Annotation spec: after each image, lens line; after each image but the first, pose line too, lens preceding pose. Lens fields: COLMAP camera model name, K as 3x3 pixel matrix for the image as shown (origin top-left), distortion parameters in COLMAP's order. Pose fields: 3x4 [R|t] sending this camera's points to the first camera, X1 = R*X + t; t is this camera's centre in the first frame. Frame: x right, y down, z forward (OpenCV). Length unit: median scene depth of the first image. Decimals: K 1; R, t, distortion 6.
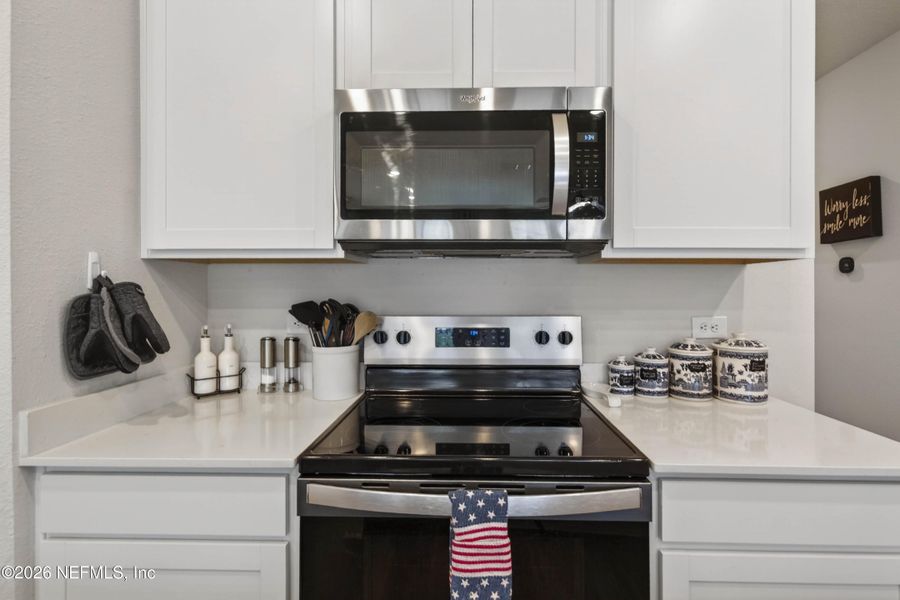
lens RADIAL K [[434.4, 0, 472.4], [0, 434.4, 288.6], [0, 0, 1]] dist [0.008432, -0.000723]
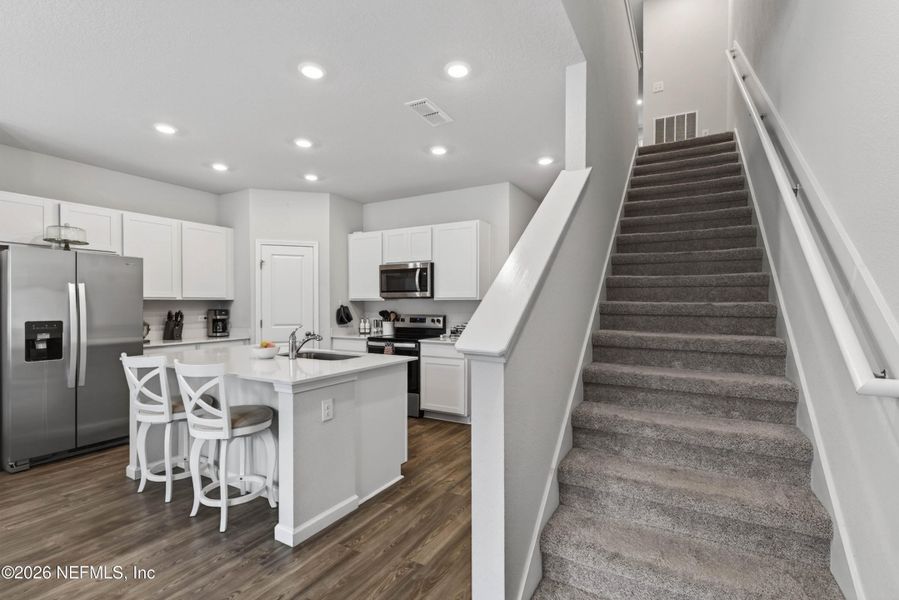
lens RADIAL K [[403.6, 0, 455.5], [0, 403.6, 308.3], [0, 0, 1]] dist [0.001698, 0.001447]
pose [[0.887583, 0.002992, -0.460638, 1.967125], [0.001233, 0.999960, 0.008870, -0.022610], [0.460646, -0.008441, 0.887544, -2.022062]]
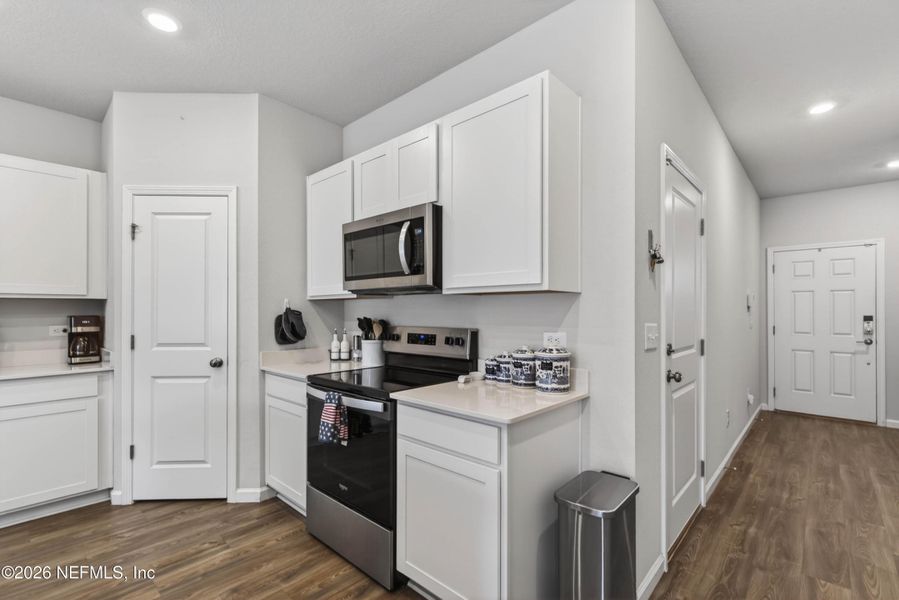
lens RADIAL K [[403.6, 0, 448.2], [0, 403.6, 309.4], [0, 0, 1]] dist [0.001698, 0.001447]
pose [[0.755206, -0.005361, -0.655466, 1.208000], [0.001457, 0.999978, -0.006500, 0.001320], [0.655486, 0.003954, 0.755197, -0.185444]]
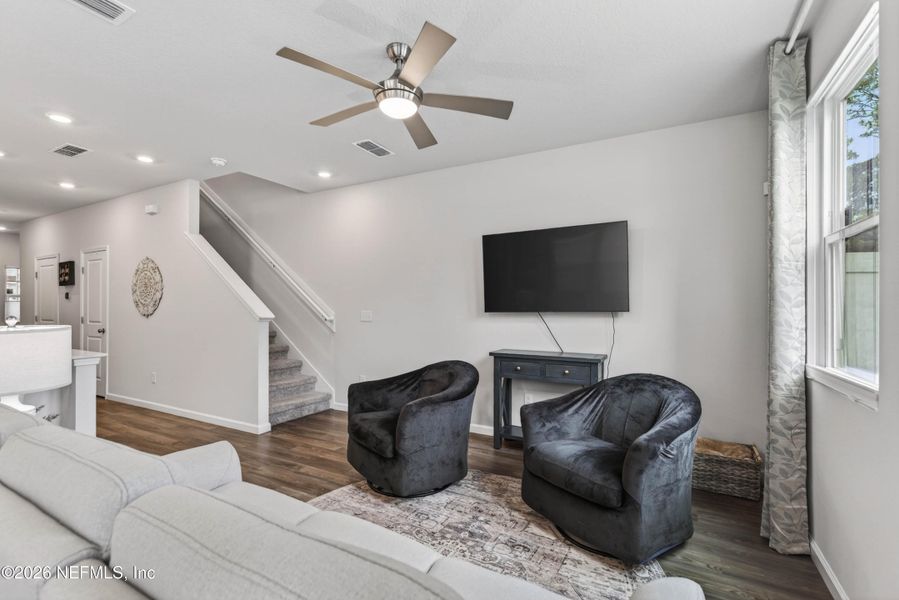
lens RADIAL K [[403.6, 0, 444.8], [0, 403.6, 307.5], [0, 0, 1]] dist [0.001698, 0.001447]
pose [[0.468261, -0.004490, 0.883579, -0.246381], [0.004182, 0.999987, 0.002866, 0.024096], [-0.883580, 0.002353, 0.468274, -3.630197]]
